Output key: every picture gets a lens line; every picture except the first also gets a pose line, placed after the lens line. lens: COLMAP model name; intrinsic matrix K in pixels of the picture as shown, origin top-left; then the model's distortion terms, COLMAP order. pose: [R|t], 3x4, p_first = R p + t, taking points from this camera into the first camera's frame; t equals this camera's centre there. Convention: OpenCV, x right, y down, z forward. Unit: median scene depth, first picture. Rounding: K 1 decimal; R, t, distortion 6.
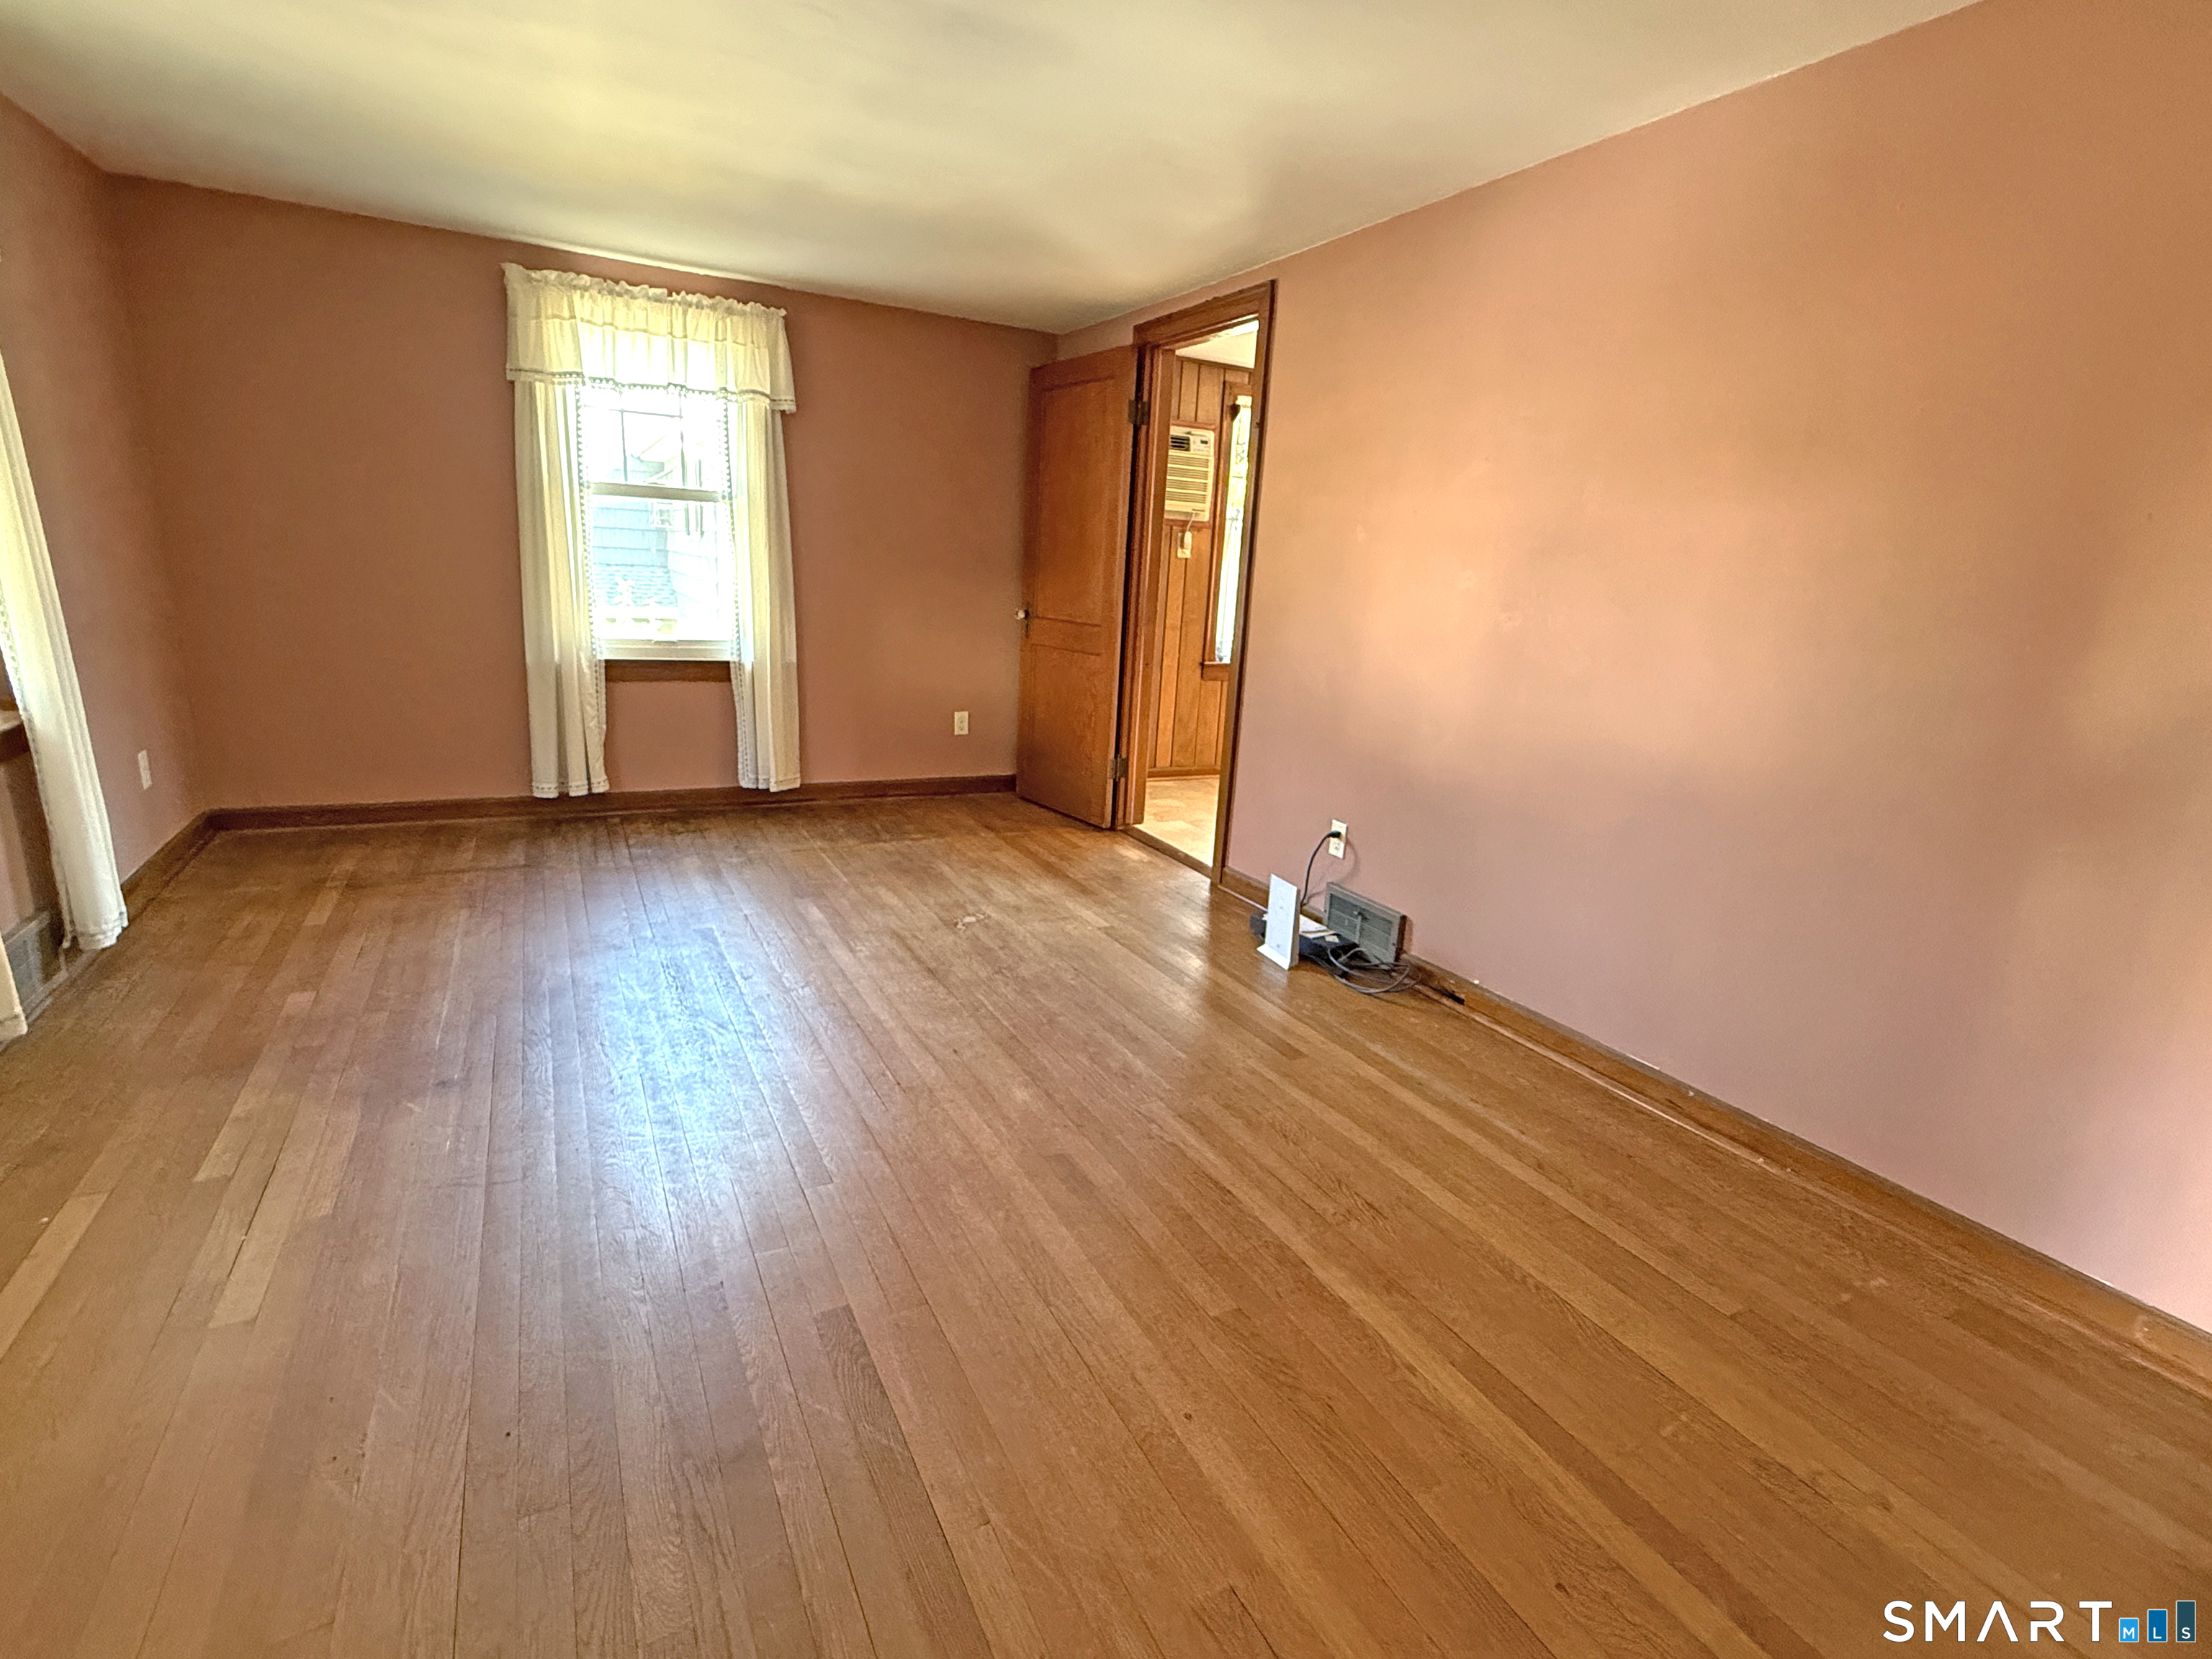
lens RADIAL K [[1029.3, 0, 1106.0], [0, 1029.3, 829.5], [0, 0, 1]] dist [-0.001677, 0.000089]
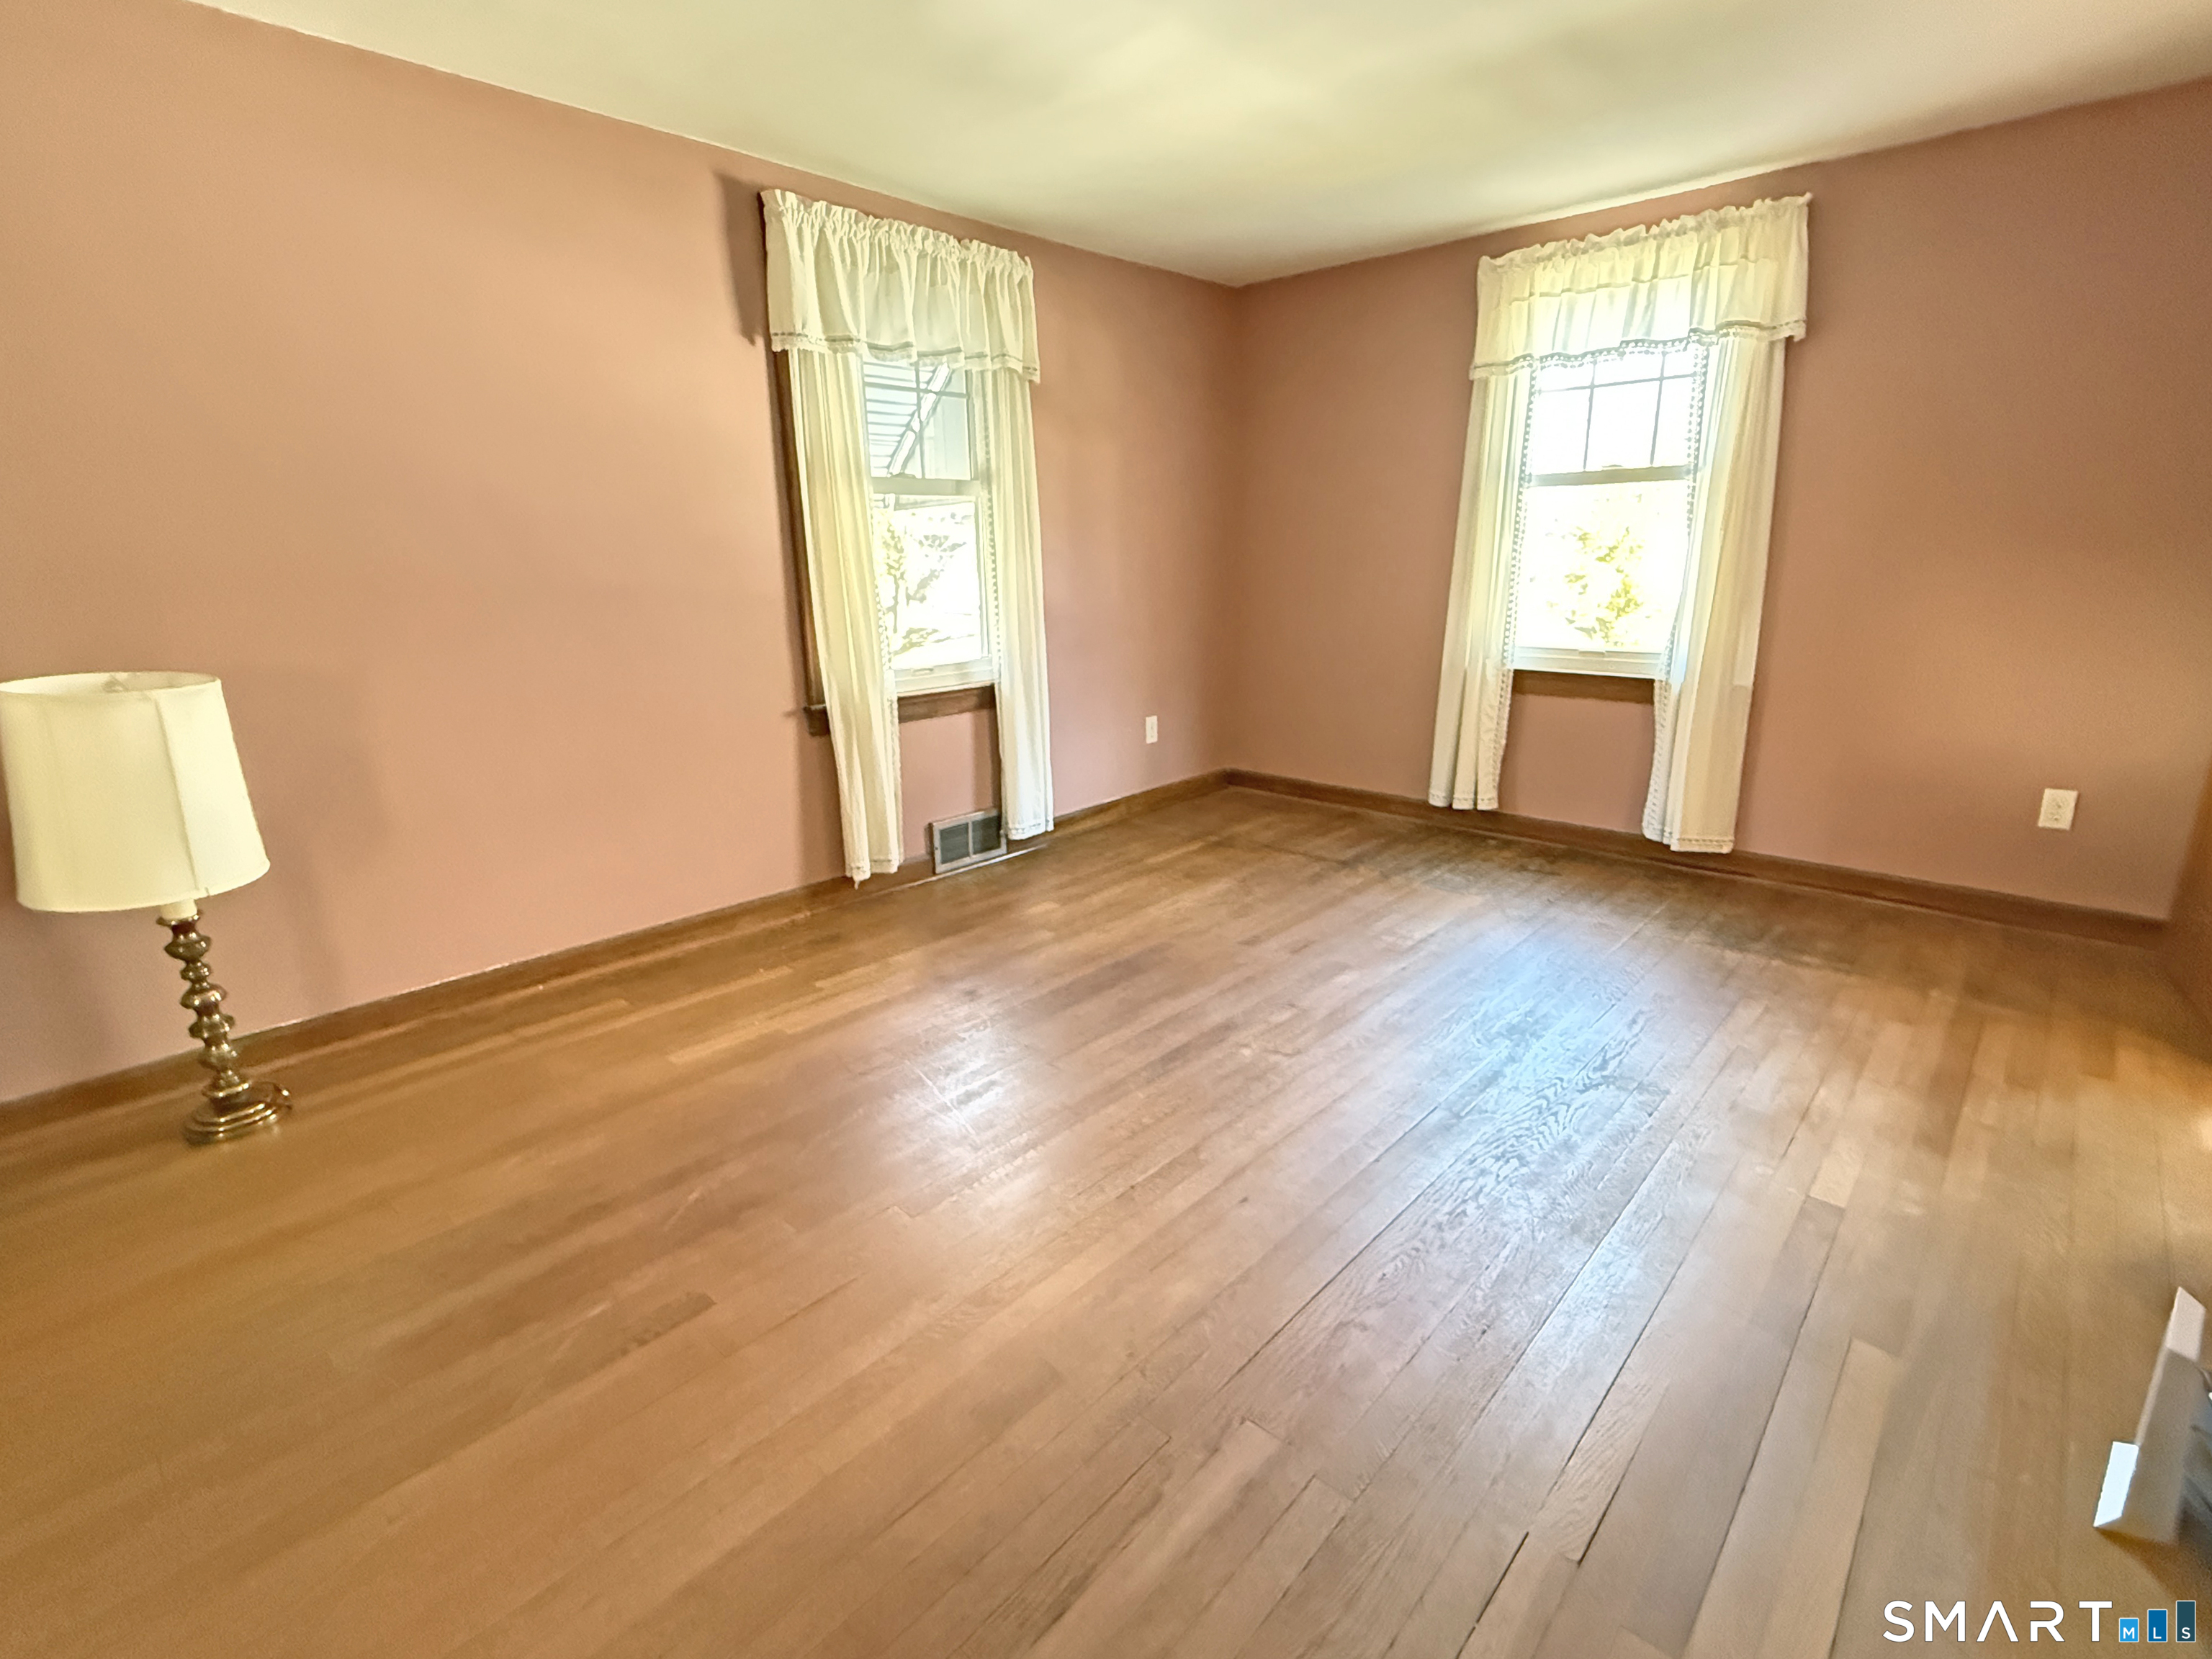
lens RADIAL K [[1029.3, 0, 1106.0], [0, 1029.3, 829.5], [0, 0, 1]] dist [-0.001677, 0.000089]
pose [[0.325273, 0.188588, -0.926624, 0.269844], [-0.200794, 0.971340, 0.127204, -0.069895], [0.924056, 0.144684, 0.353818, 0.360846]]
